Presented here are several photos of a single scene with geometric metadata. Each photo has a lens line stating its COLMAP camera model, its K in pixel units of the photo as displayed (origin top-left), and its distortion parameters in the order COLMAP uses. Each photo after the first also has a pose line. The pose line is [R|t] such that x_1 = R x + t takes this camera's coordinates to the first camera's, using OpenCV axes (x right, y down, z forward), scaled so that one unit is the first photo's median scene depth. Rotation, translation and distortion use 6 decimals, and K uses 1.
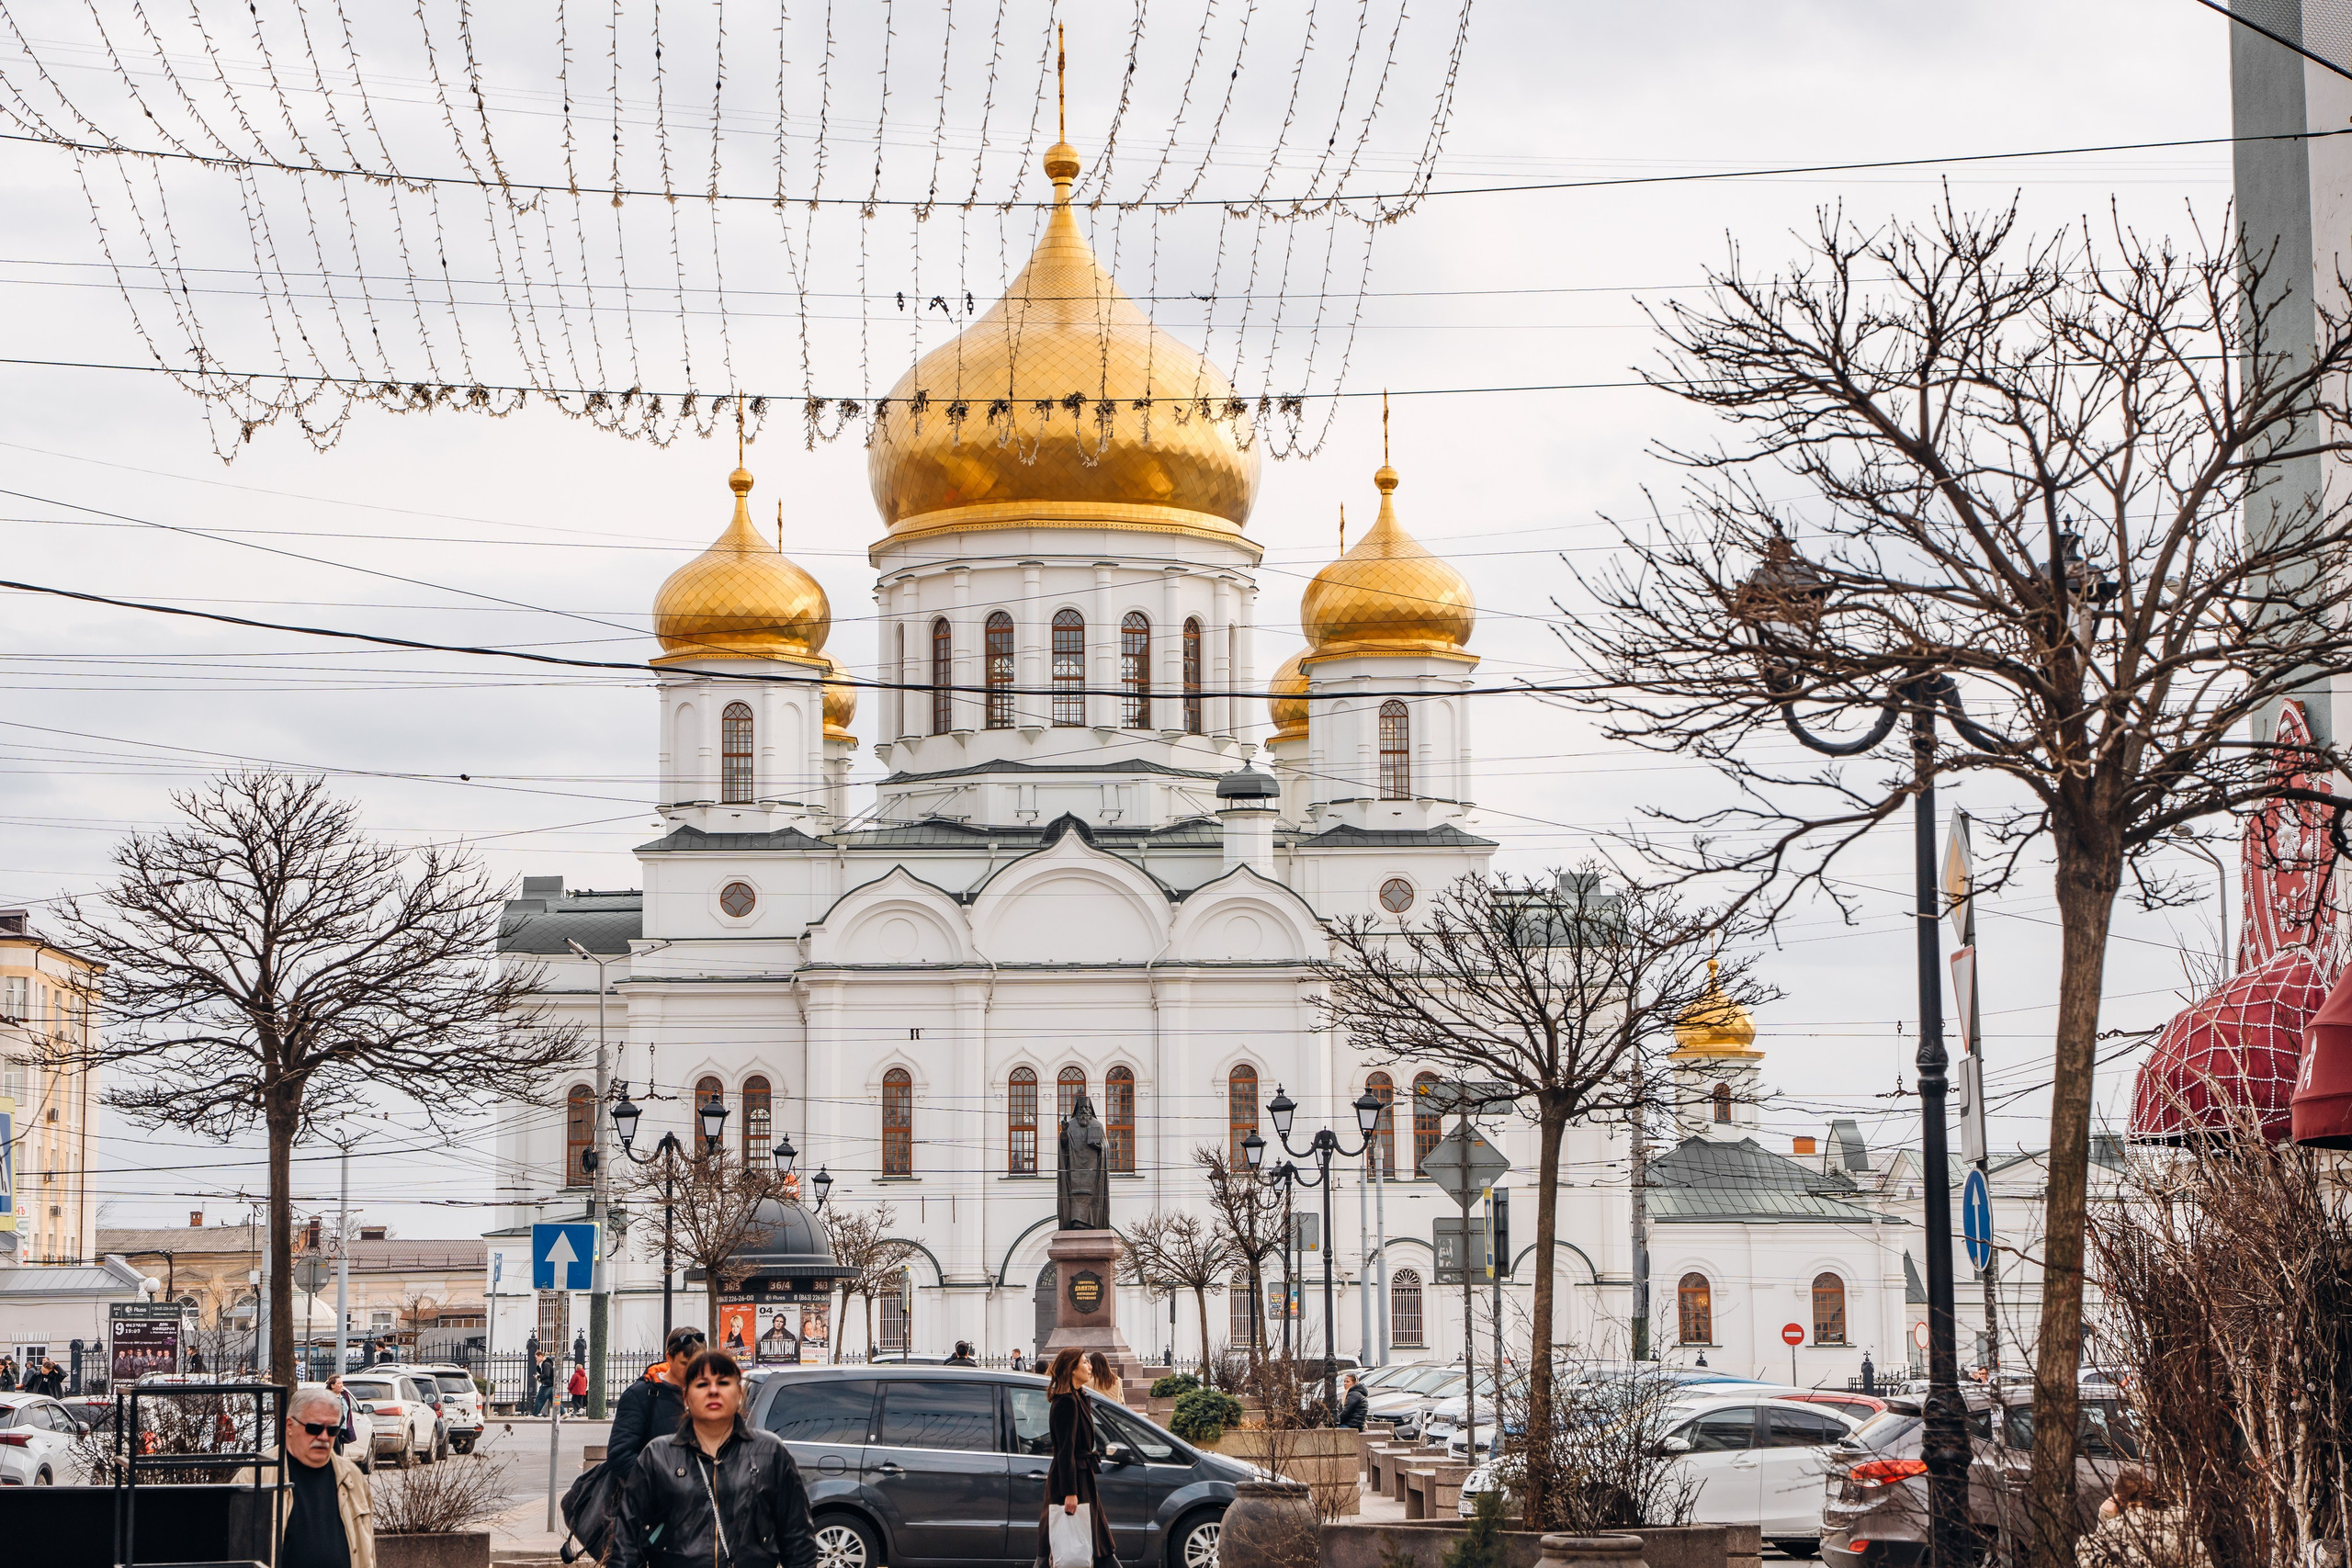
lens RADIAL K [[5088.6, 0, 1190.7], [0, 5088.6, 684.7], [0, 0, 1]] dist [0.788872, -4.917997]
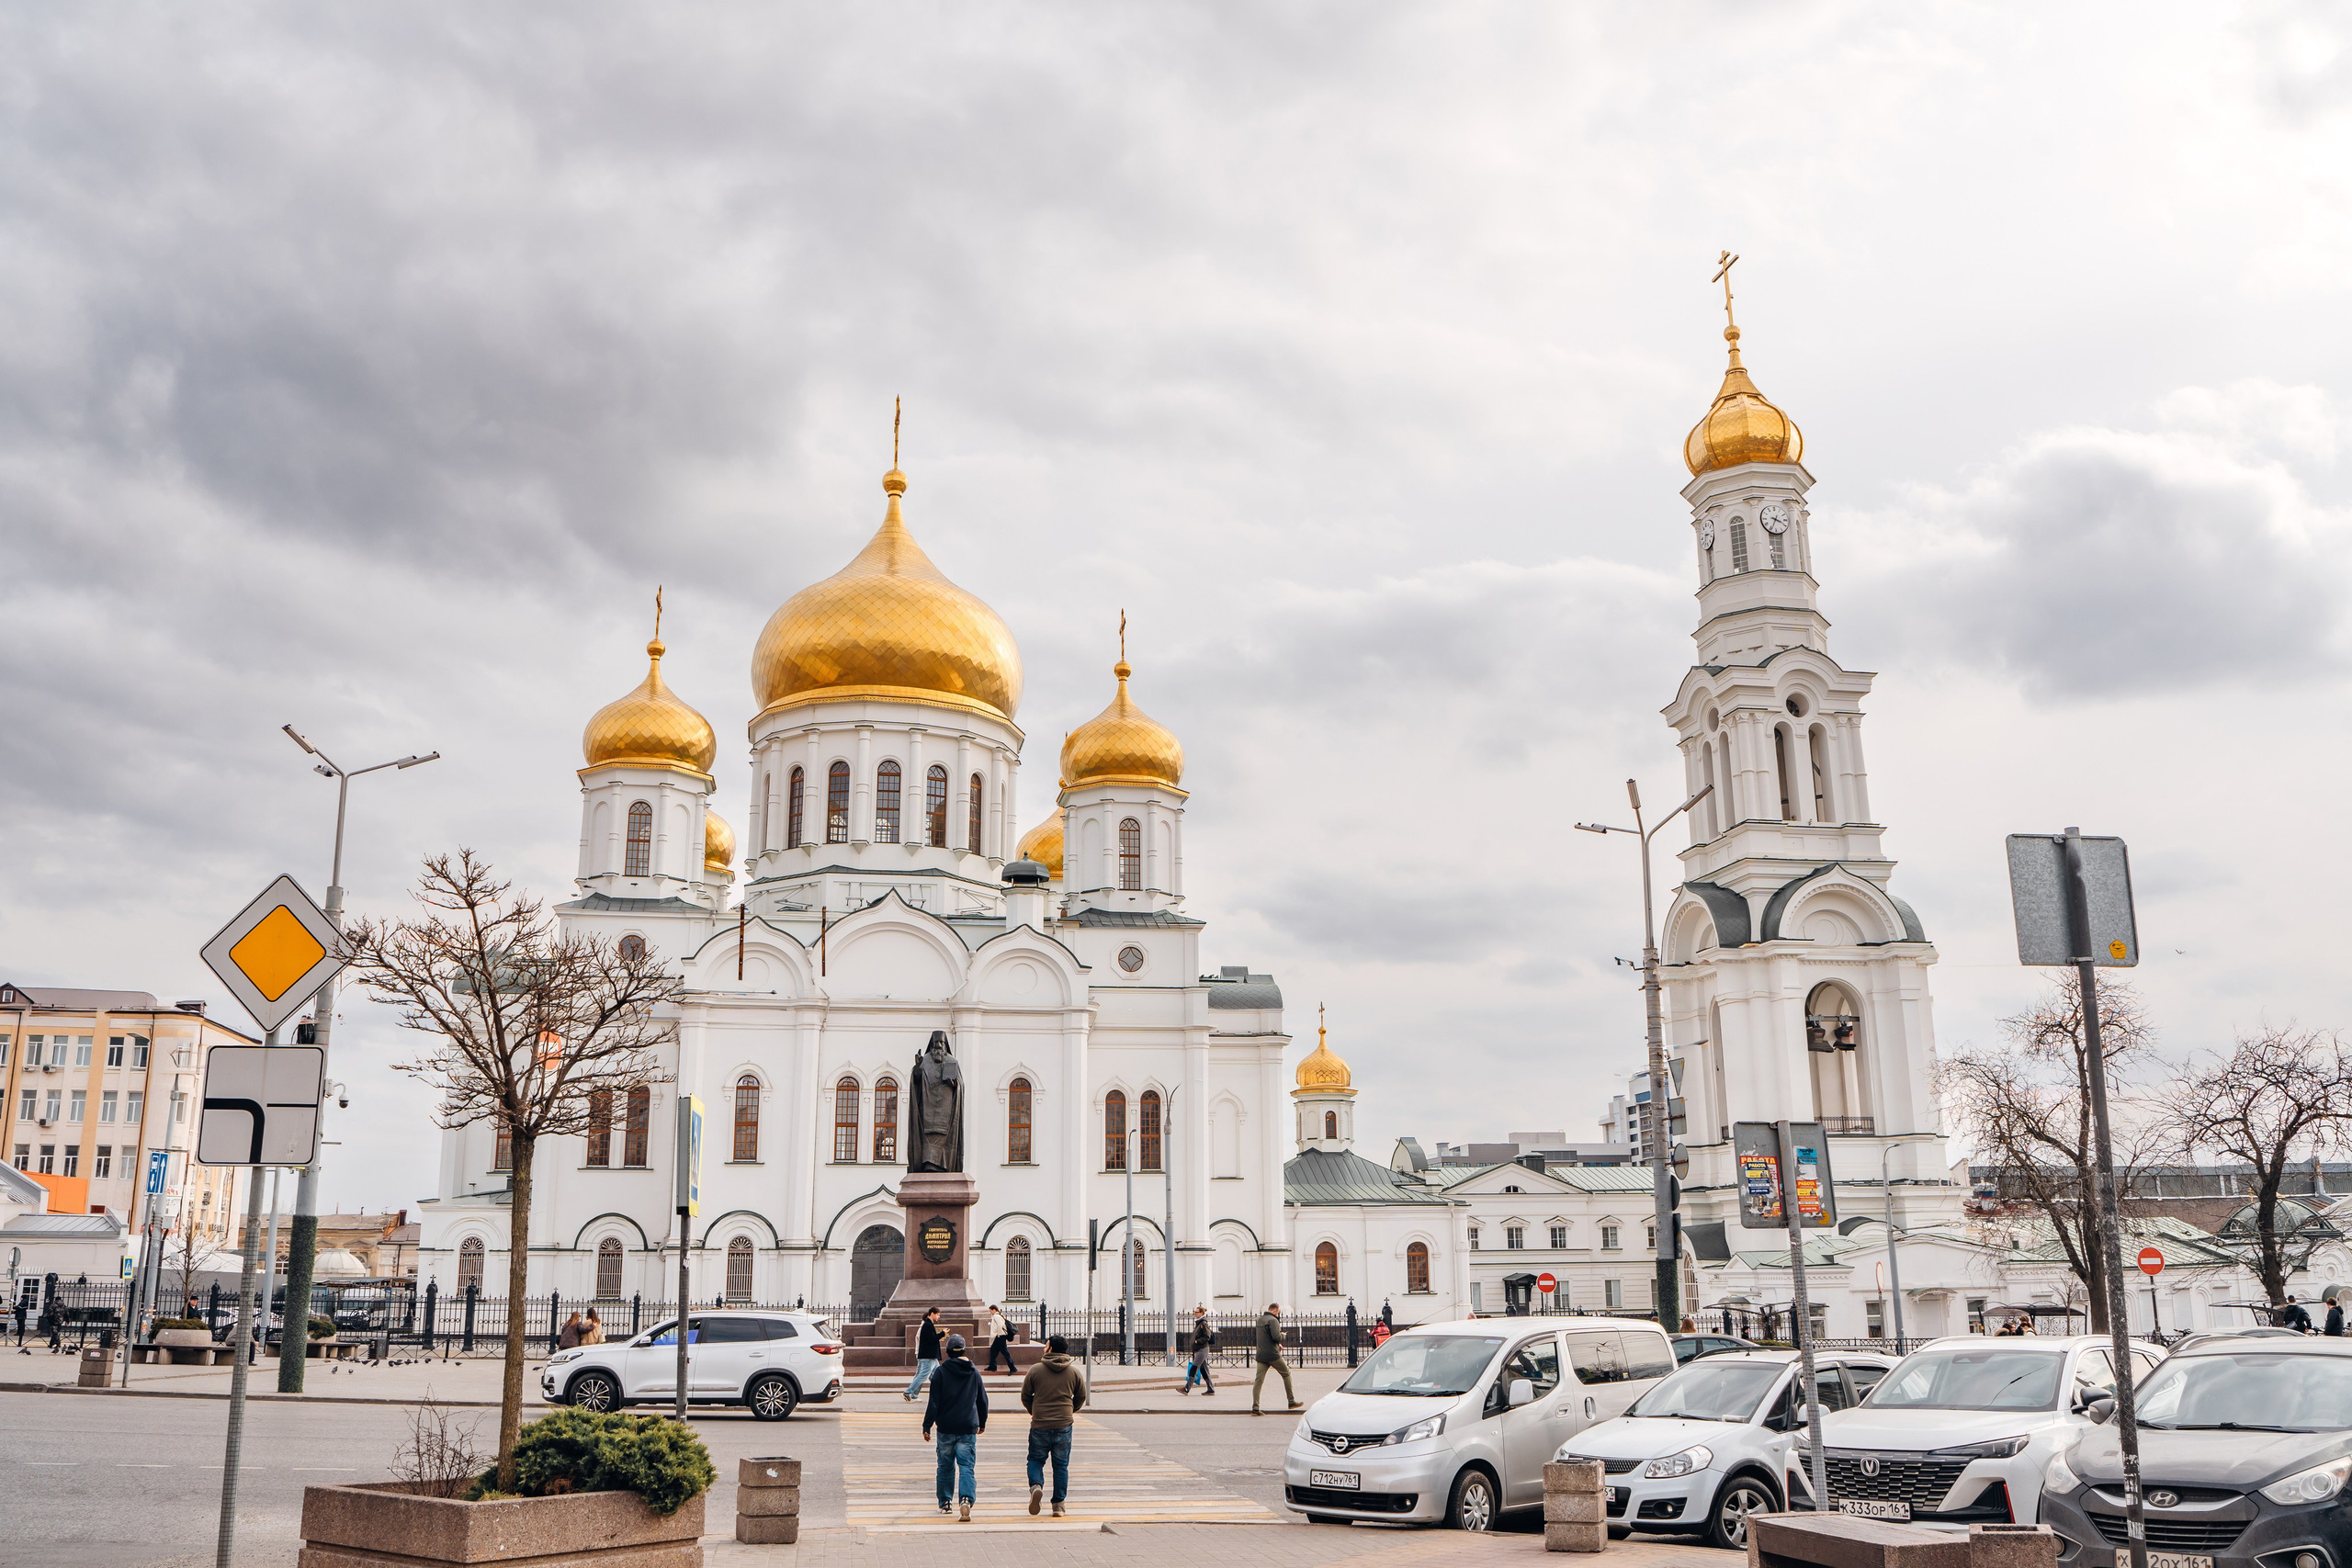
lens RADIAL K [[1864.8, 0, 1164.8], [0, 1864.8, 796.3], [0, 0, 1]] dist [-0.046131, -0.004734]
pose [[0.988667, 0.038059, 0.145220, -0.031716], [-0.018497, 0.990843, -0.133748, 0.084259], [-0.148981, 0.129546, 0.980318, 0.666649]]
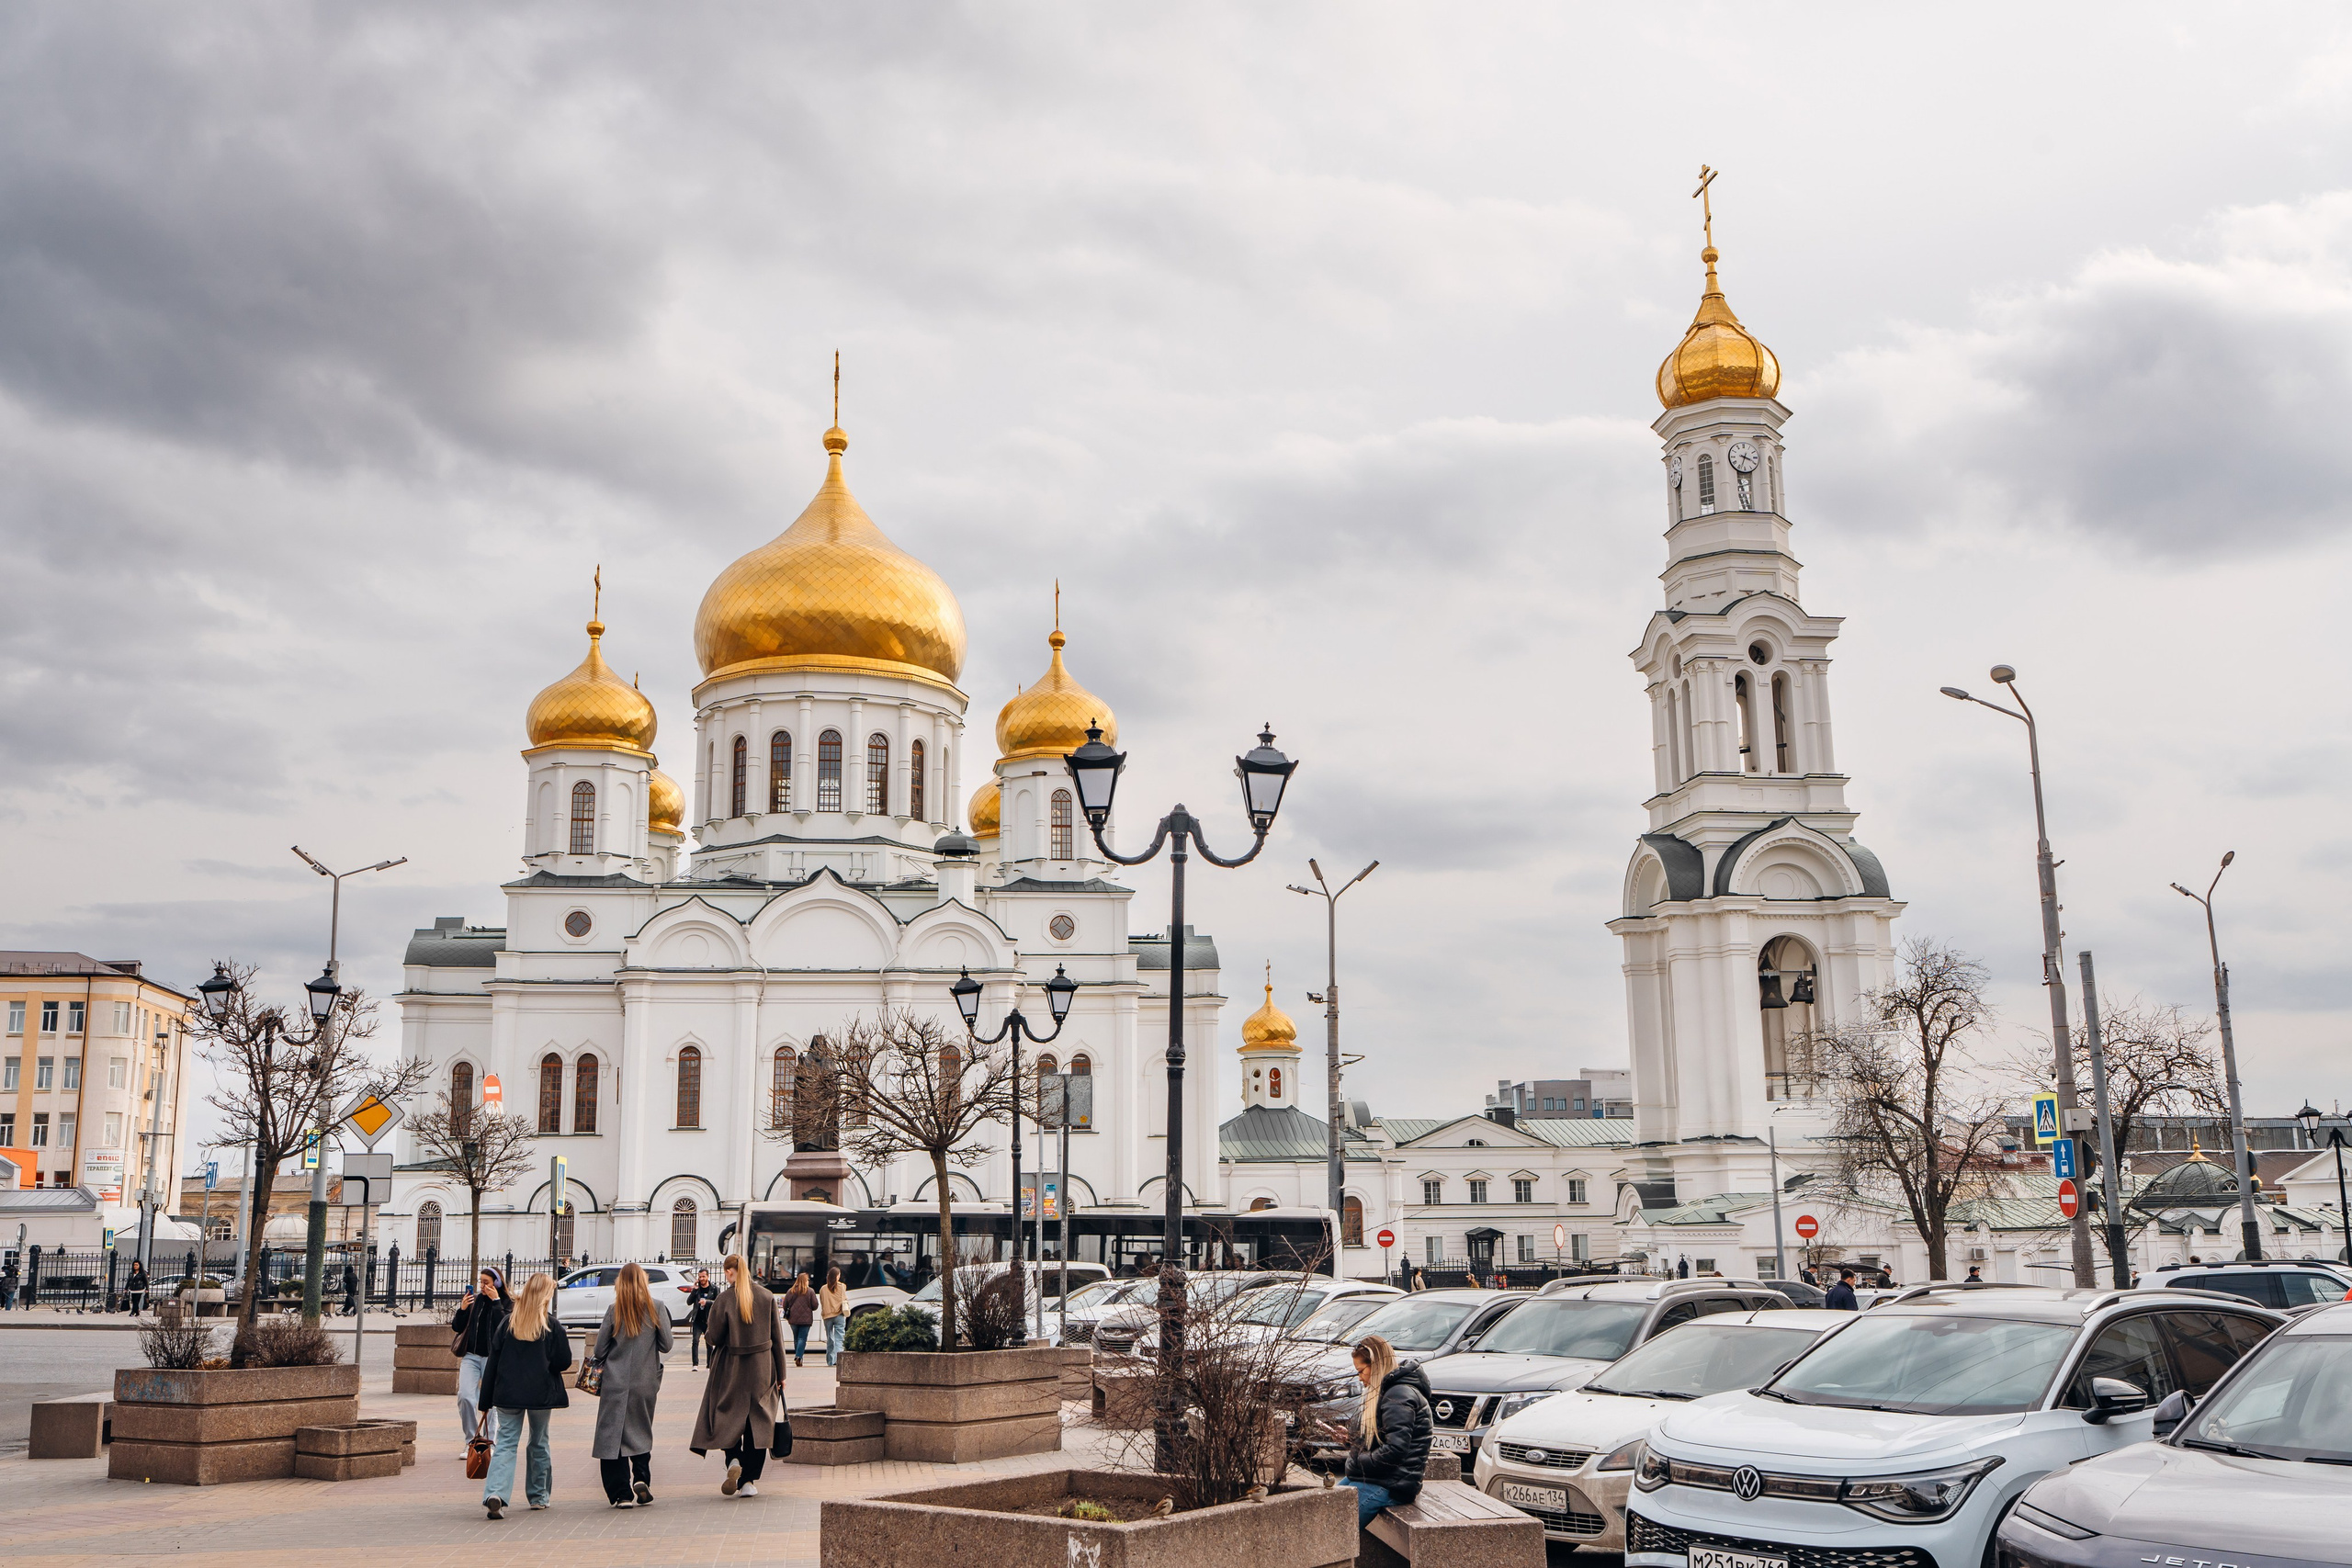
lens RADIAL K [[2257.9, 0, 1184.6], [0, 2257.9, 779.9], [0, 0, 1]] dist [0.044058, -0.049632]
pose [[0.992667, 0.019833, 0.119245, -0.001288], [-0.010757, 0.997028, -0.076281, 0.062615], [-0.120404, 0.074439, 0.989930, 0.498949]]
